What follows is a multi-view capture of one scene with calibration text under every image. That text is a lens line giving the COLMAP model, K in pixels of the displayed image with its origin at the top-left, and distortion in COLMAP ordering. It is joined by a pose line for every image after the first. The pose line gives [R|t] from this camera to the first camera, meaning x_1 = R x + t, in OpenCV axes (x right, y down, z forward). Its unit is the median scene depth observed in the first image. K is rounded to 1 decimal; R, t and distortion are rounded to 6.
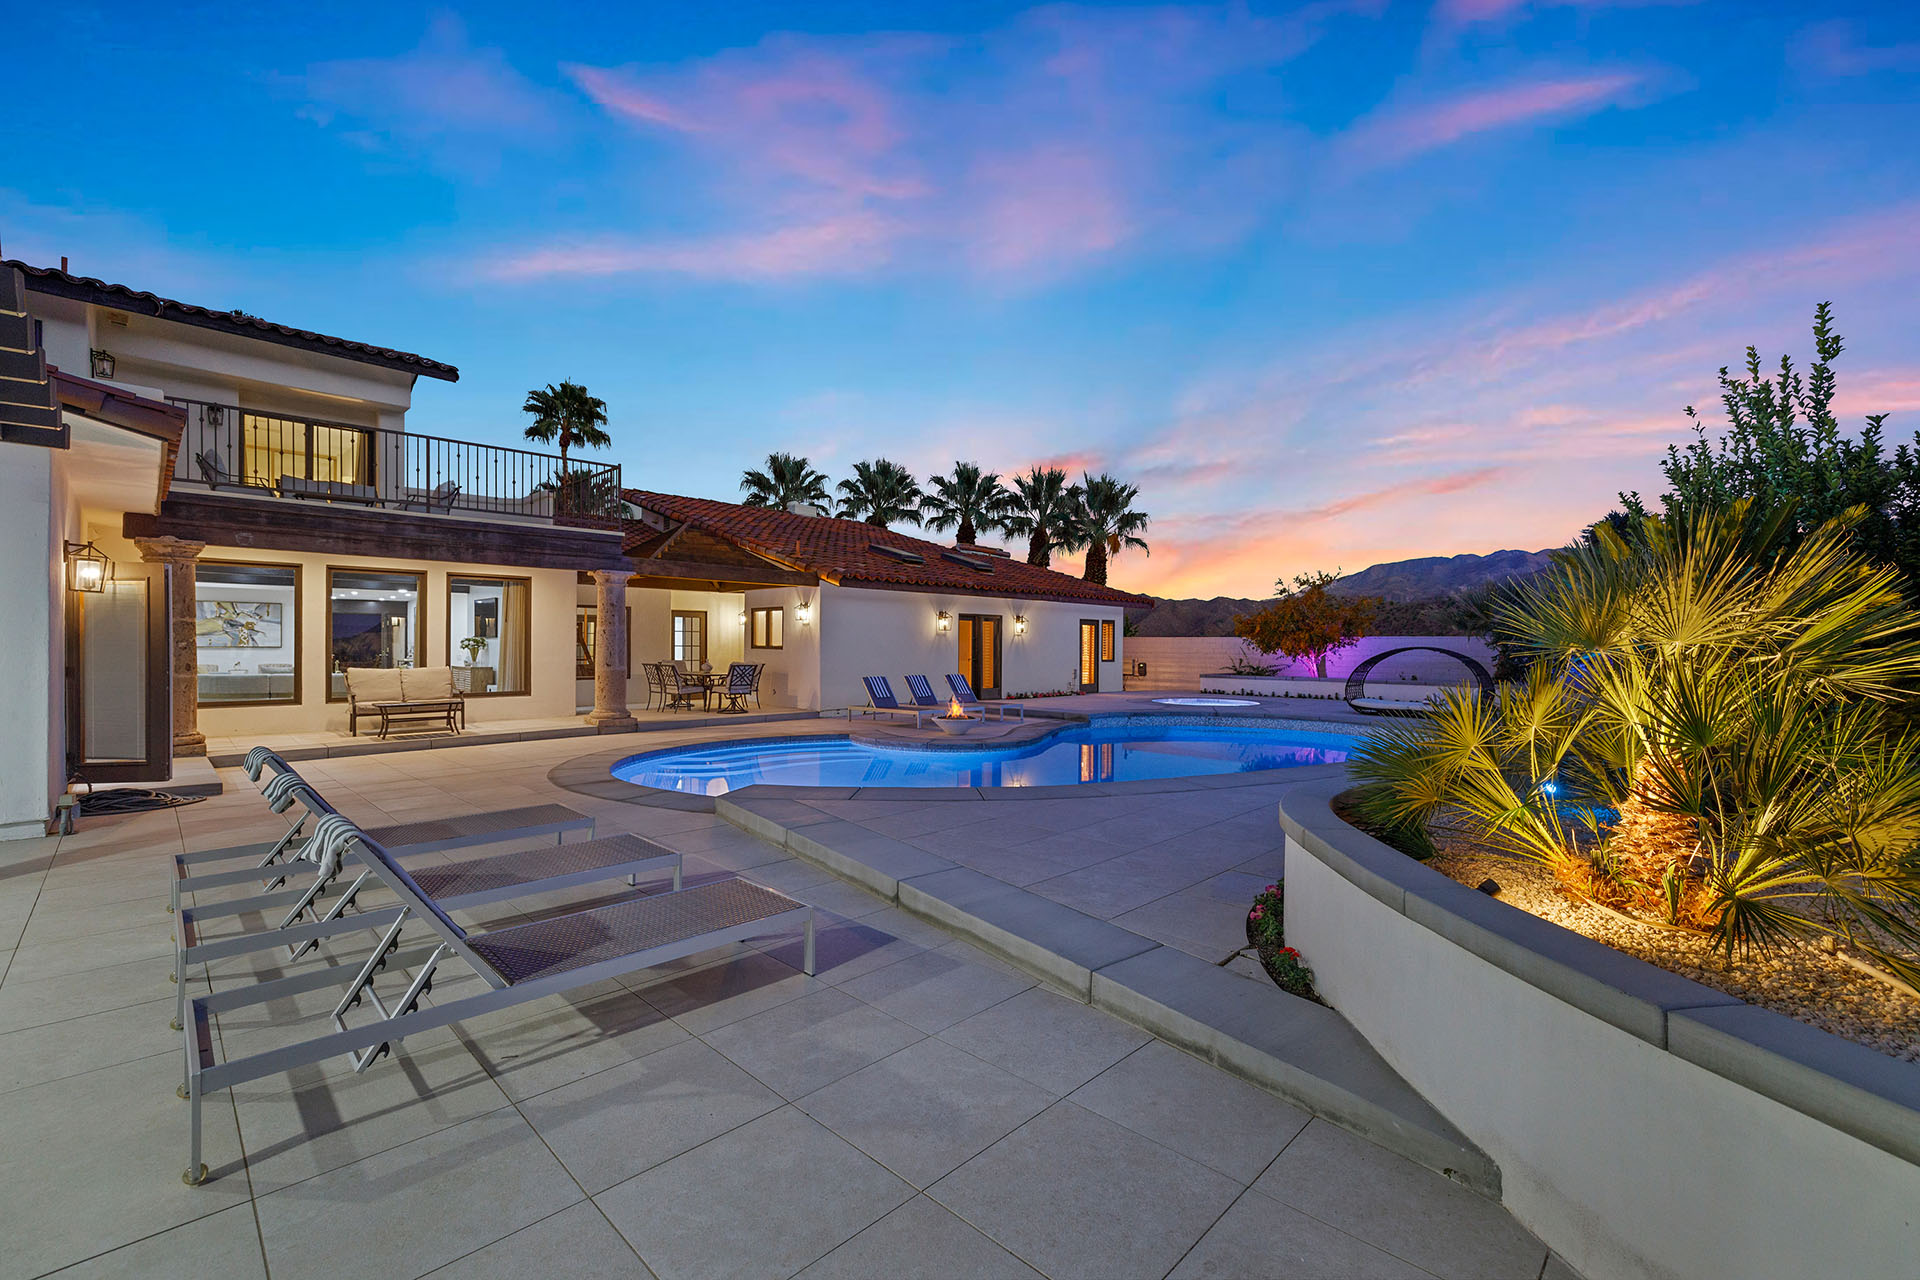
lens RADIAL K [[801.9, 0, 963.8], [0, 801.9, 644.9], [0, 0, 1]] dist [0.002078, -0.000765]
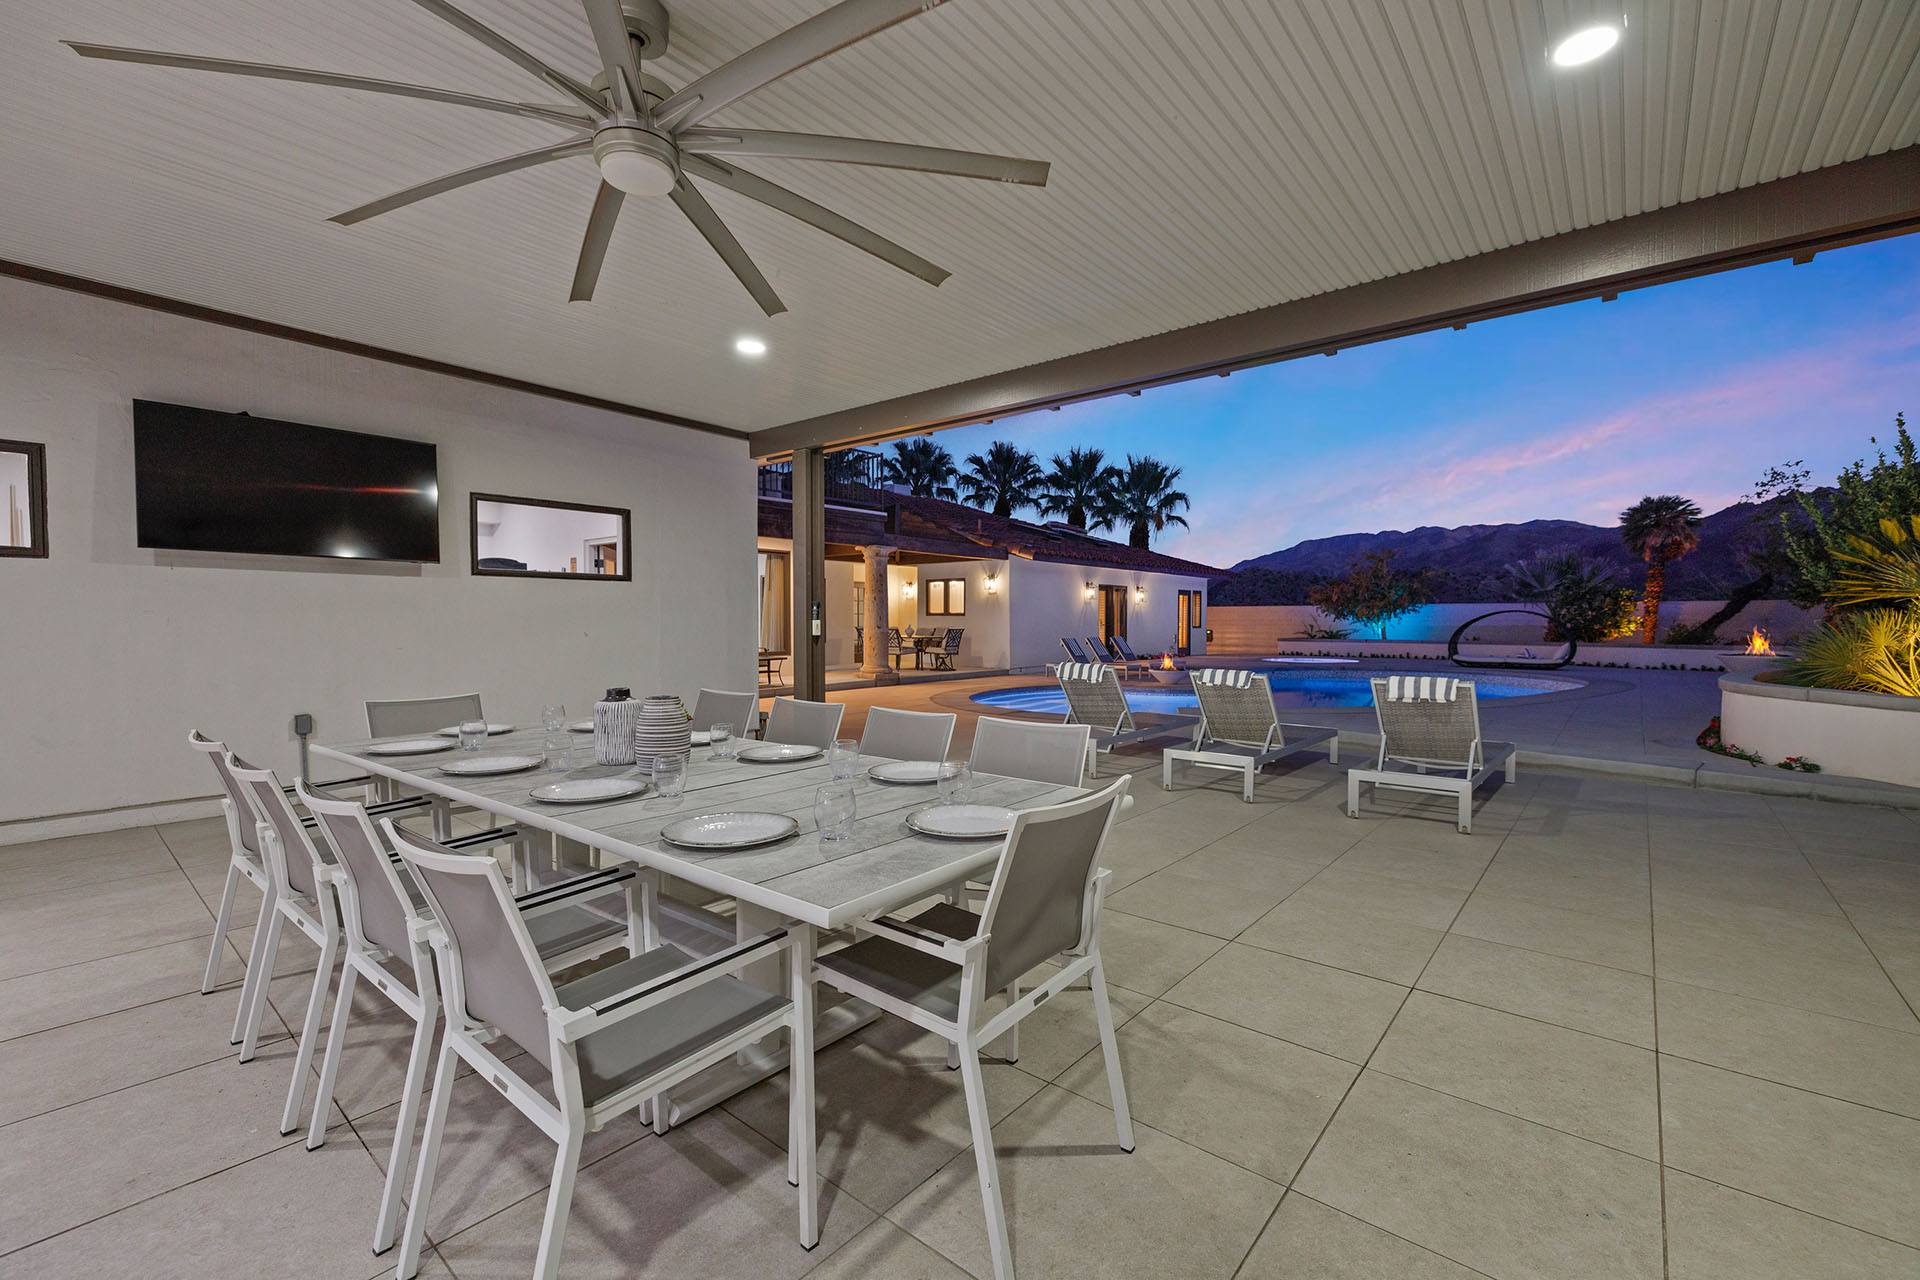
lens RADIAL K [[801.9, 0, 957.8], [0, 801.9, 639.1], [0, 0, 1]] dist [0.002078, -0.000765]
pose [[0.997900, -0.006001, 0.064502, -0.151813], [0.004475, 0.999707, 0.023776, 0.005704], [-0.064626, -0.023438, 0.997634, -0.064985]]
